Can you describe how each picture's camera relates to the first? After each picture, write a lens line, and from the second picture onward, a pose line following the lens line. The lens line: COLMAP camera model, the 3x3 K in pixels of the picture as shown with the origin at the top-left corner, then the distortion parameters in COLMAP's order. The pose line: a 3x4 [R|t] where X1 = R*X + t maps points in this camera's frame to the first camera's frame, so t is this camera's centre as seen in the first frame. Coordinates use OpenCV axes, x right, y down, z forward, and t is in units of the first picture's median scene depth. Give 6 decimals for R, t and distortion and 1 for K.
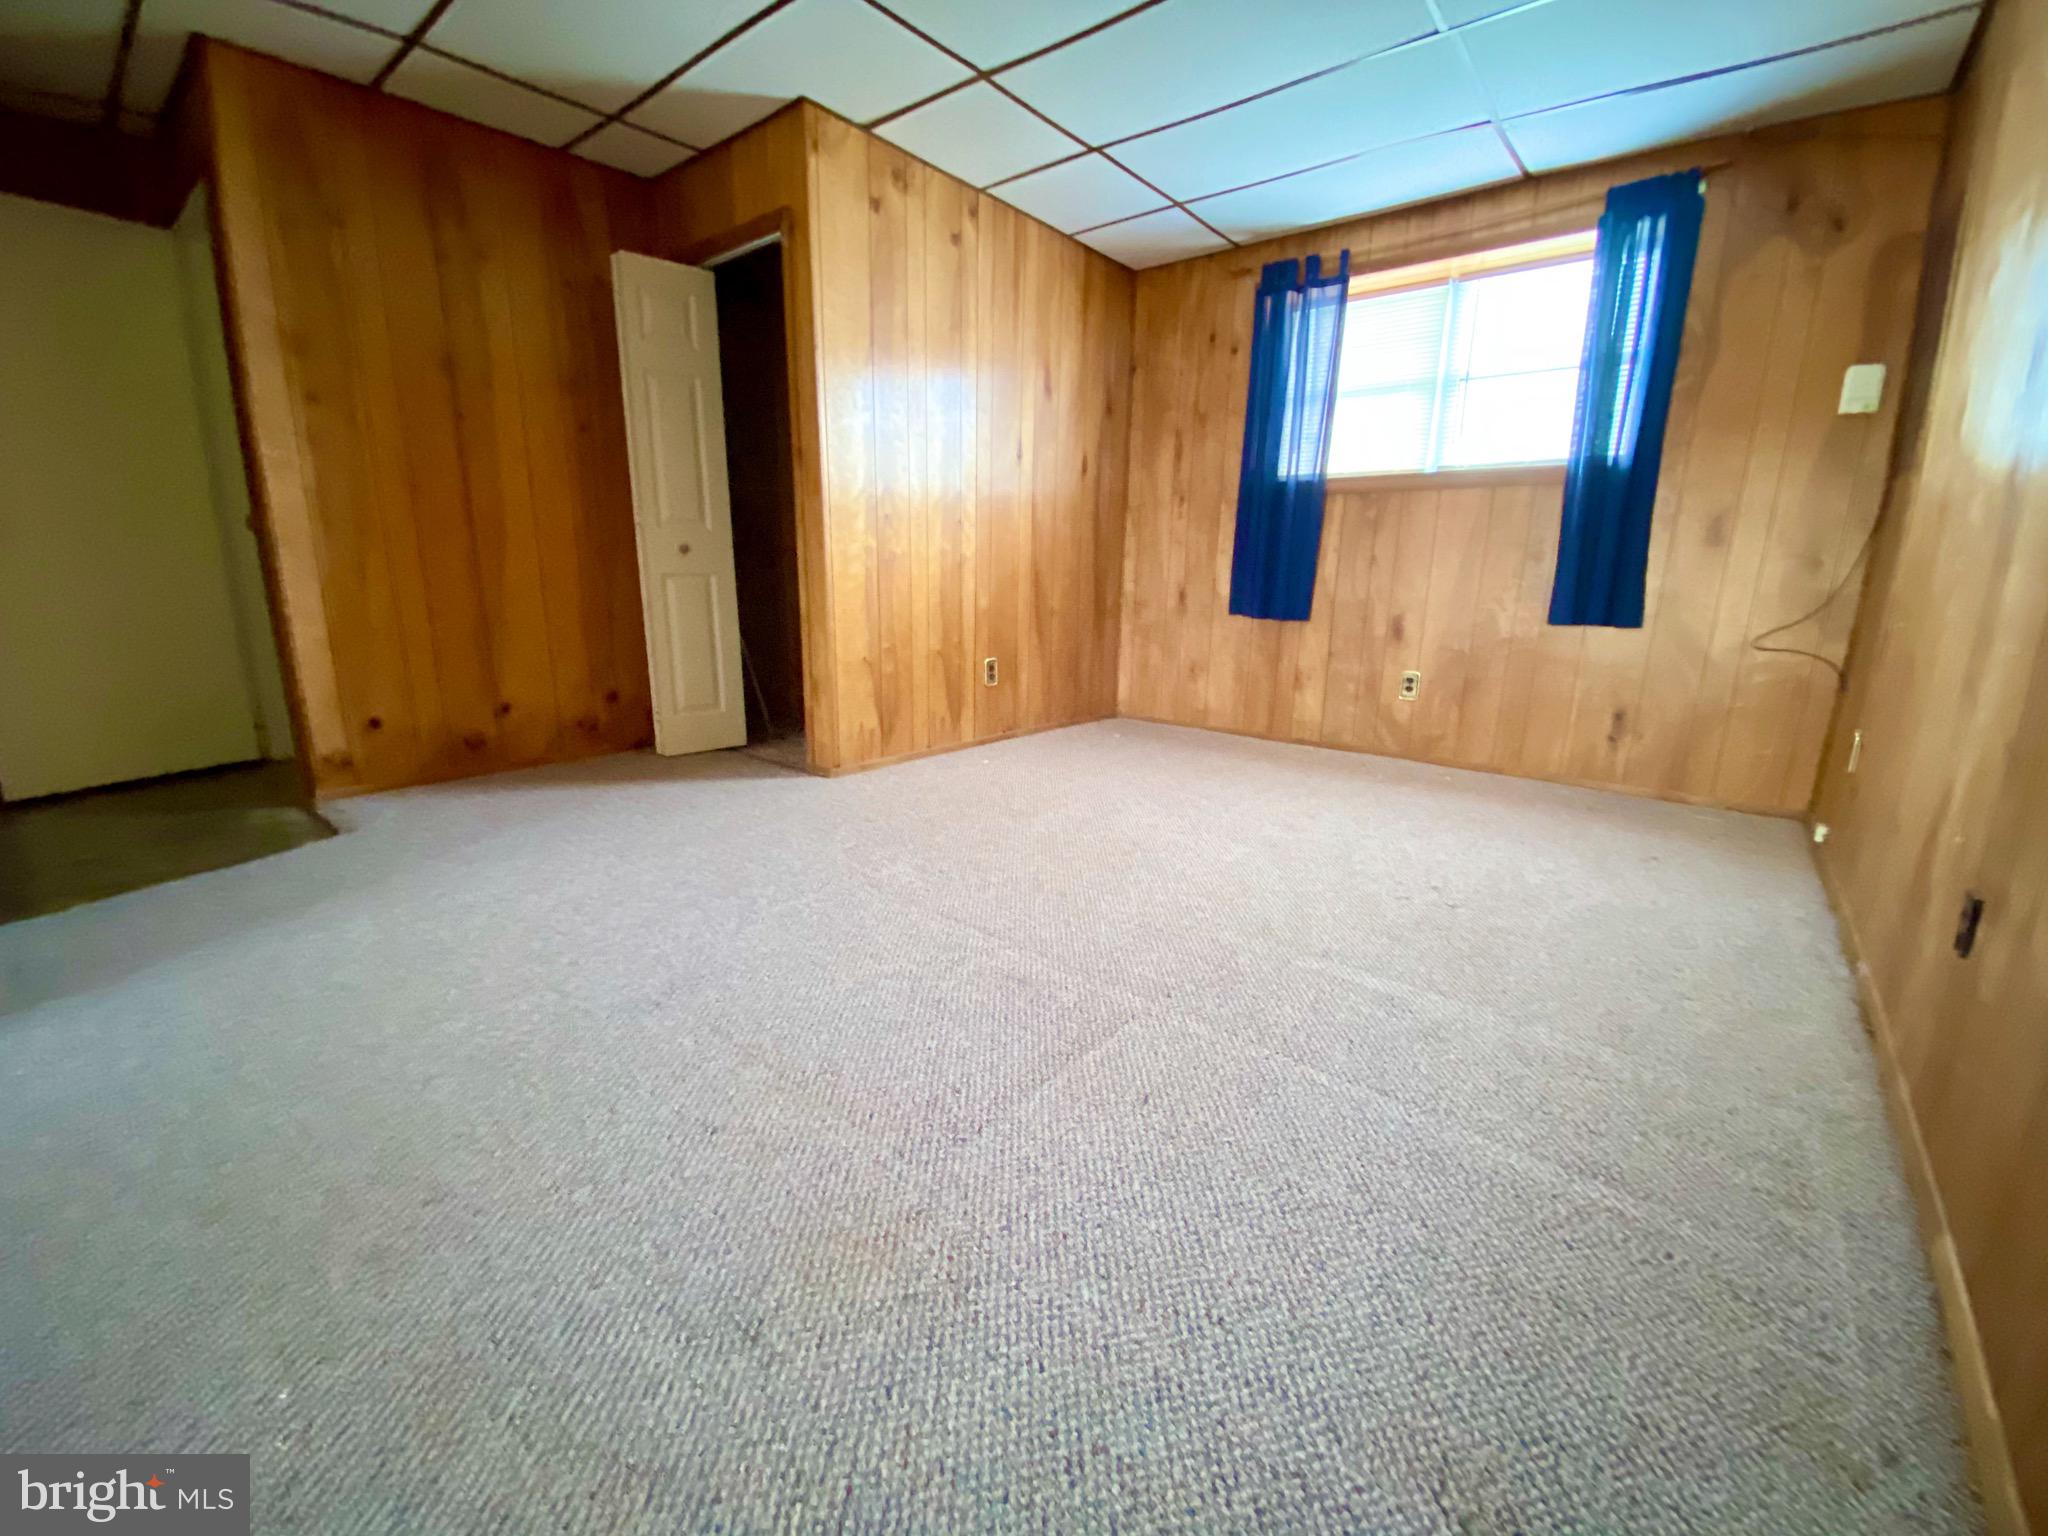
lens RADIAL K [[830.6, 0, 1018.5], [0, 830.6, 761.1], [0, 0, 1]] dist [0.009342, -0.014929]
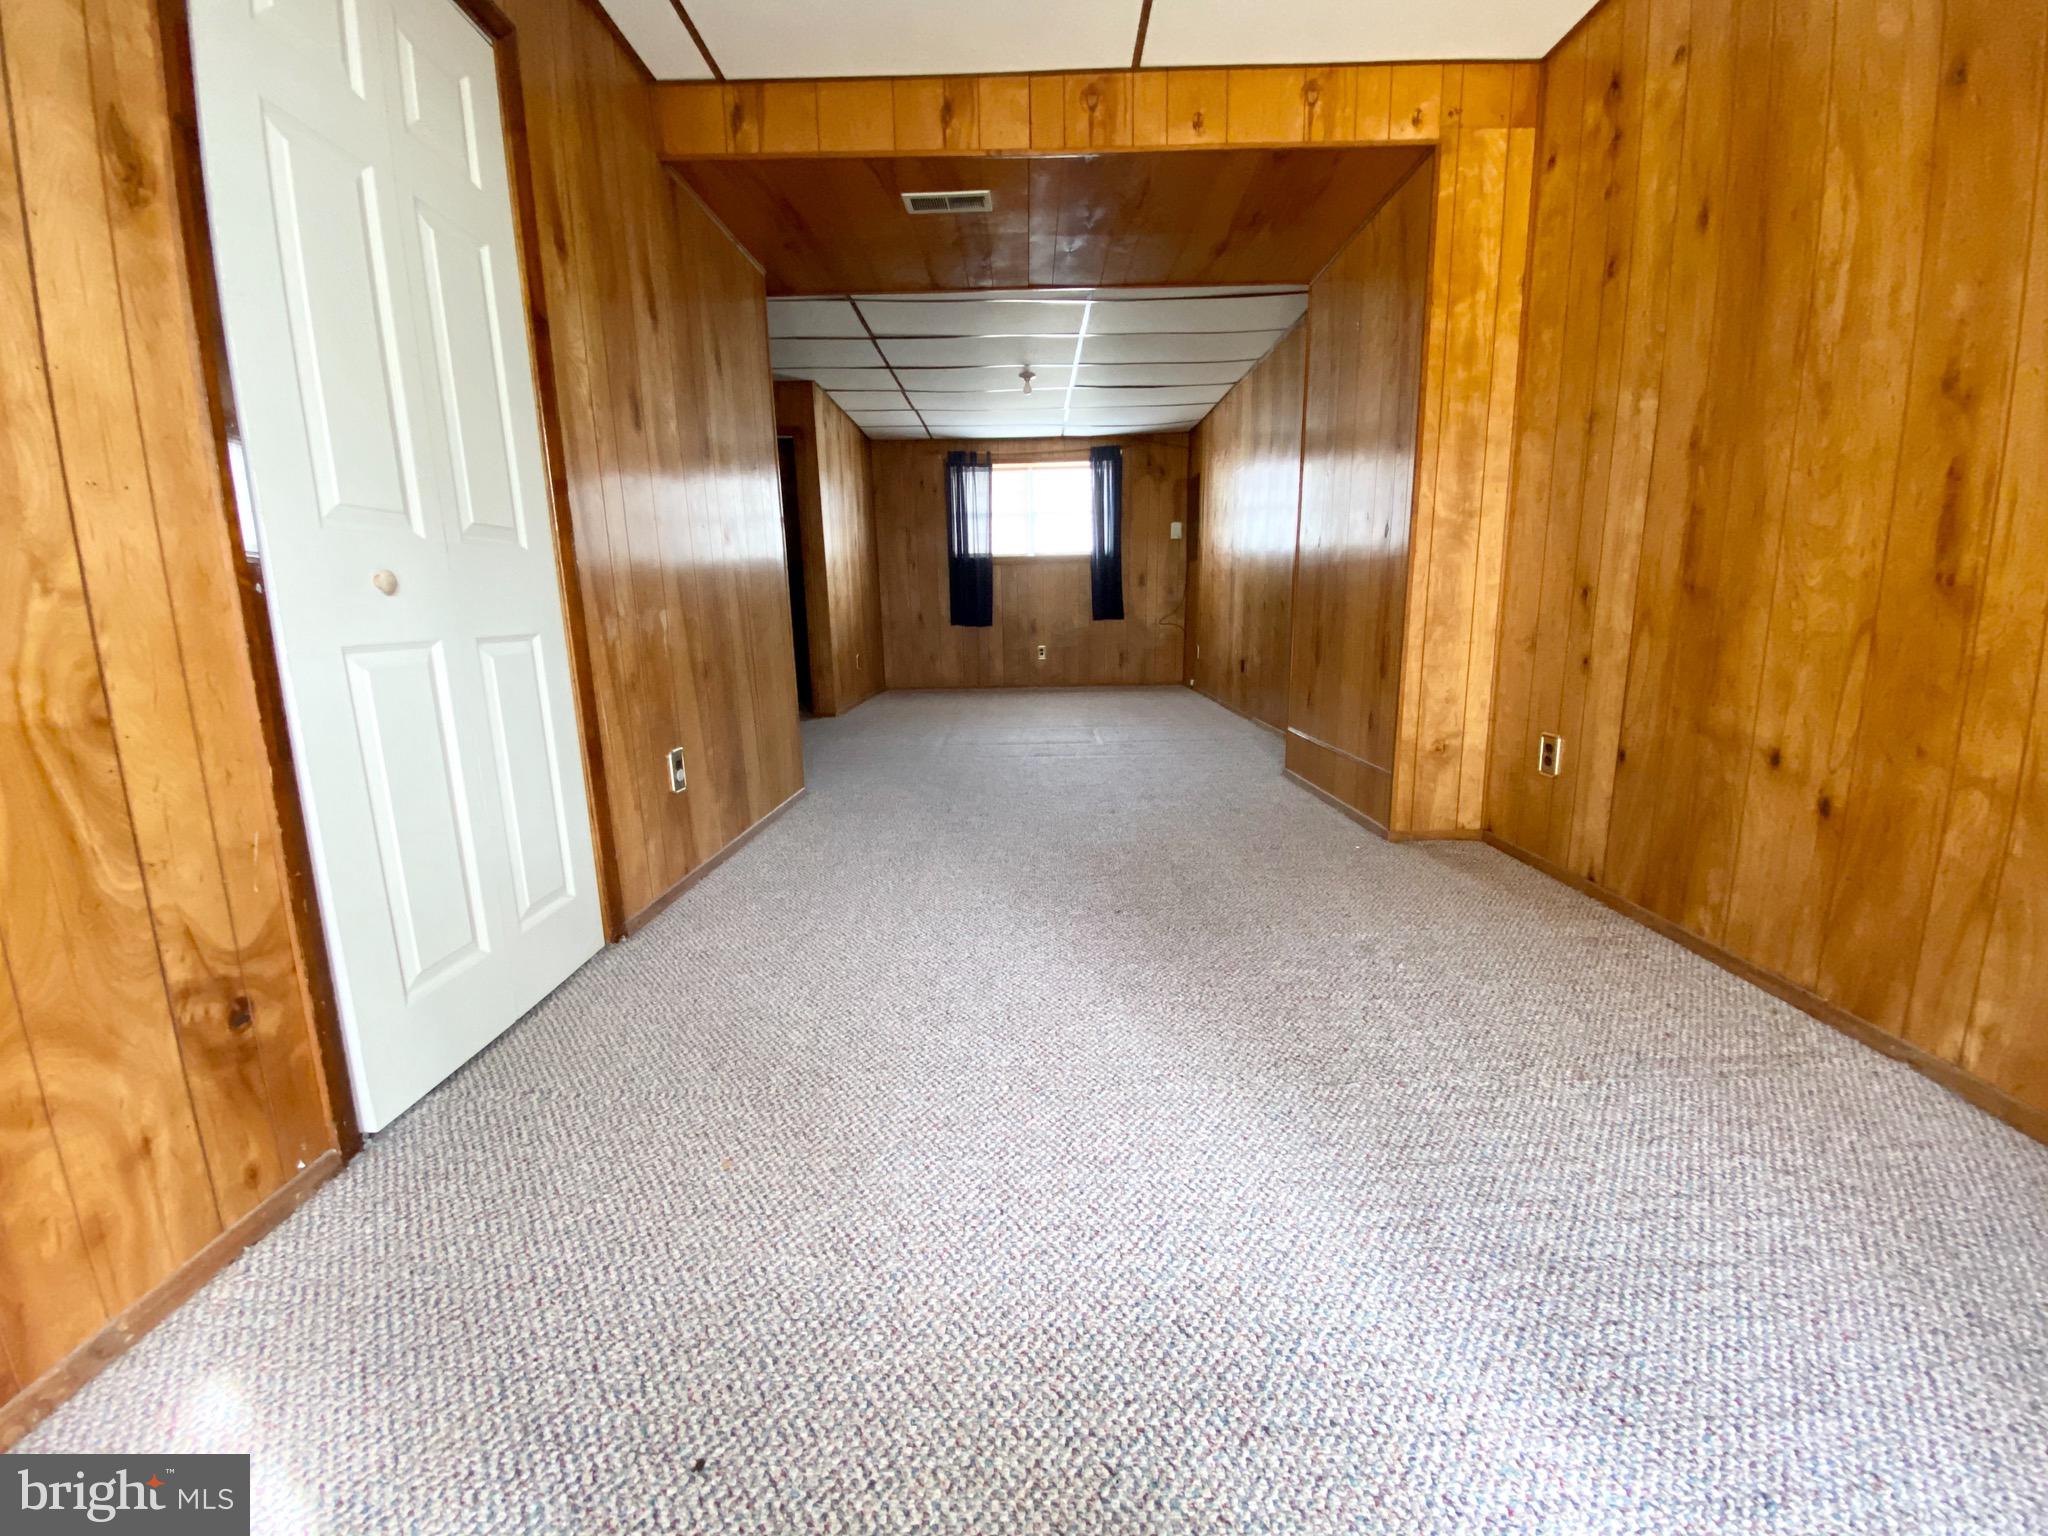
lens RADIAL K [[830.6, 0, 1024.9], [0, 830.6, 764.1], [0, 0, 1]] dist [0.009342, -0.014929]
pose [[0.766662, -0.151523, 0.623915, -0.979270], [0.174930, 0.984286, 0.024090, 0.139940], [-0.617761, 0.090672, 0.781121, -0.646771]]
